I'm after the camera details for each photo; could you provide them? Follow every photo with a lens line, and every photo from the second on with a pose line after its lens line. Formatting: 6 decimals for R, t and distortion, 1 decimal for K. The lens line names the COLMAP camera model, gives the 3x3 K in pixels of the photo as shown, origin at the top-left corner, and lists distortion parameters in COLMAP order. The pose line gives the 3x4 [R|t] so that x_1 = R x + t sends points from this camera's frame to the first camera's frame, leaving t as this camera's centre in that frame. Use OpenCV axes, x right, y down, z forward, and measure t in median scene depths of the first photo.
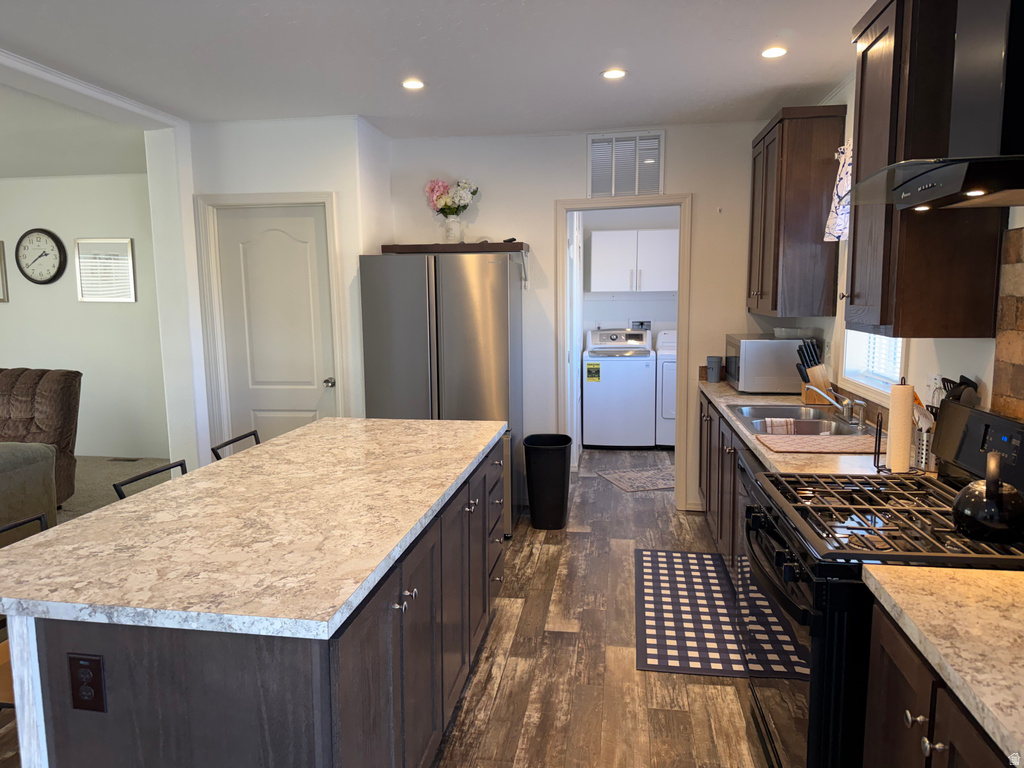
lens RADIAL K [[717.7, 0, 519.4], [0, 717.7, 383.9], [0, 0, 1]] dist [0.065727, -0.091186]
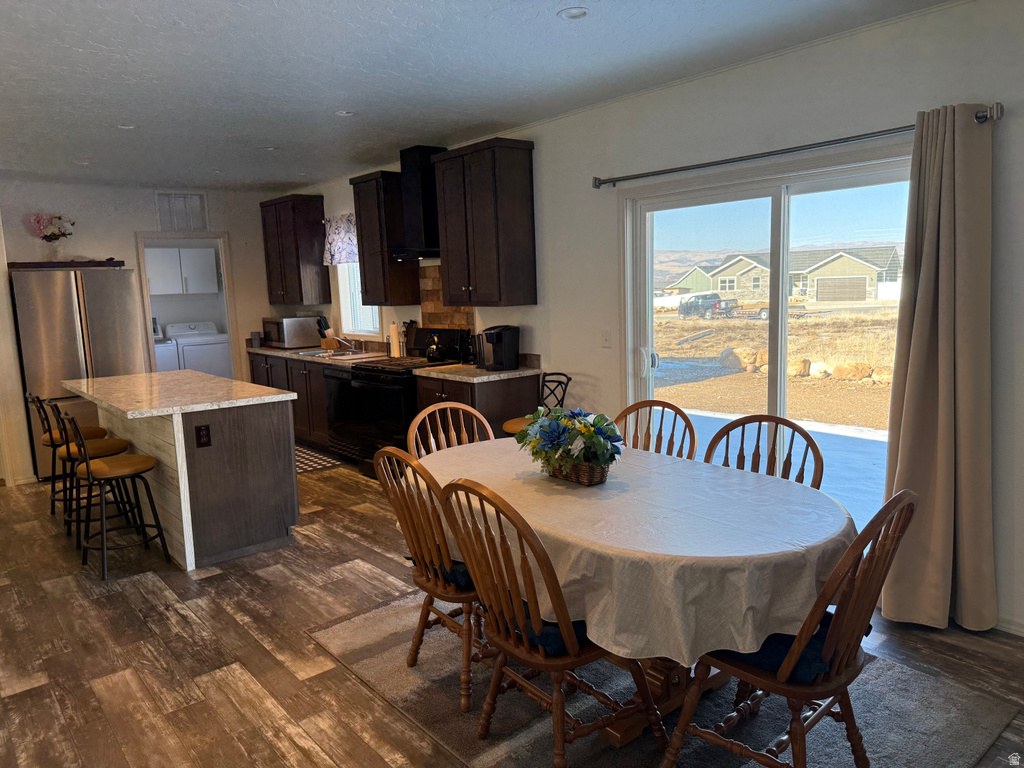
lens RADIAL K [[717.7, 0, 508.4], [0, 717.7, 382.6], [0, 0, 1]] dist [0.065727, -0.091186]
pose [[0.672563, -0.116854, 0.730756, -0.672881], [0.122621, 0.991402, 0.045677, 0.085856], [-0.729811, 0.058885, 0.681109, -0.640634]]
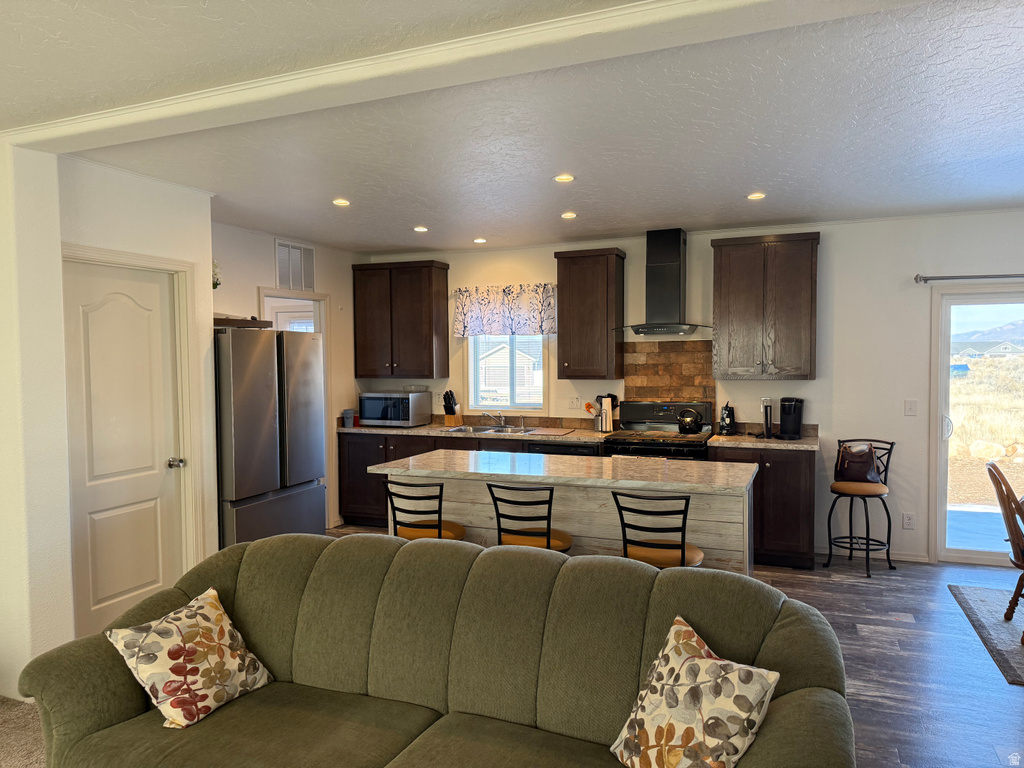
lens RADIAL K [[717.7, 0, 507.7], [0, 717.7, 380.4], [0, 0, 1]] dist [0.065727, -0.091186]
pose [[0.246450, -0.022107, 0.968903, -1.230816], [0.128532, 0.991654, -0.010067, -0.049135], [-0.960595, 0.127016, 0.247234, 0.417302]]
